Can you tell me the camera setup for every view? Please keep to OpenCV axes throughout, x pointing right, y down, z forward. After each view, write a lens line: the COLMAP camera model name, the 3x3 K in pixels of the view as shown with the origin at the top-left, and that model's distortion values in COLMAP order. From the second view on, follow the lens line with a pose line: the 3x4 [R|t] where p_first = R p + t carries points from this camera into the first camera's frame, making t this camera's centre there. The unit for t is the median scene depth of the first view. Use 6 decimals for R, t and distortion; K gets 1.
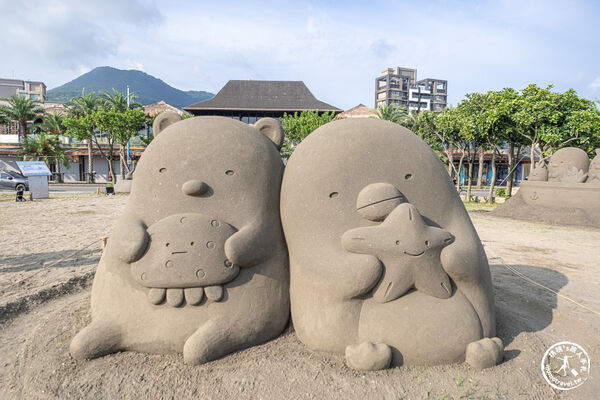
lens RADIAL K [[409.7, 0, 300.5], [0, 409.7, 200.7], [0, 0, 1]] dist [0.004626, -0.012172]
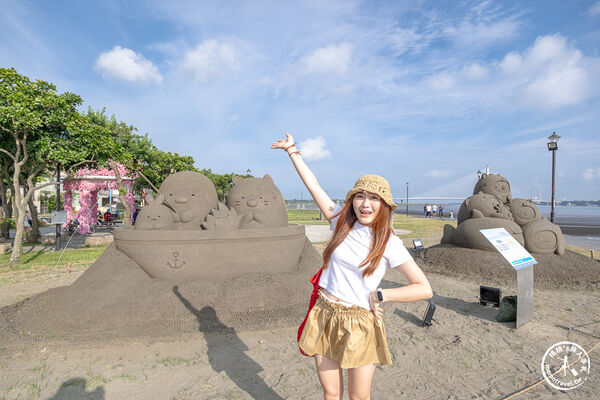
lens RADIAL K [[330.0, 0, 285.9], [0, 330.0, 199.1], [0, 0, 1]] dist [-0.015474, -0.000926]
pose [[0.113039, 0.005722, 0.993574, 0.126721], [0.067272, 0.997645, -0.013399, -0.052336], [-0.991311, 0.068354, 0.112388, 0.578590]]
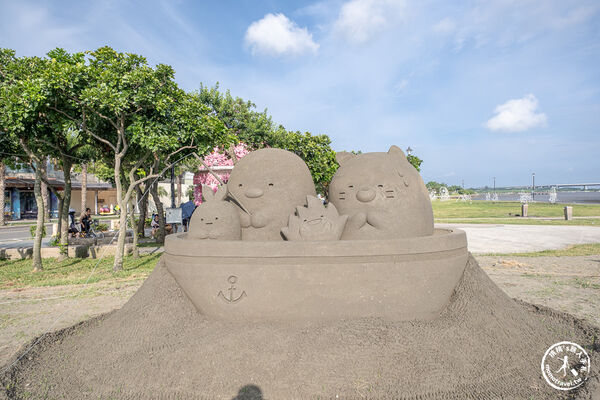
lens RADIAL K [[409.7, 0, 297.3], [0, 409.7, 203.4], [0, 0, 1]] dist [0.004626, -0.012172]
pose [[0.500085, -0.033203, 0.865340, 0.228007], [0.084527, 0.996365, -0.010618, -0.050847], [-0.861841, 0.078455, 0.501073, 0.561910]]
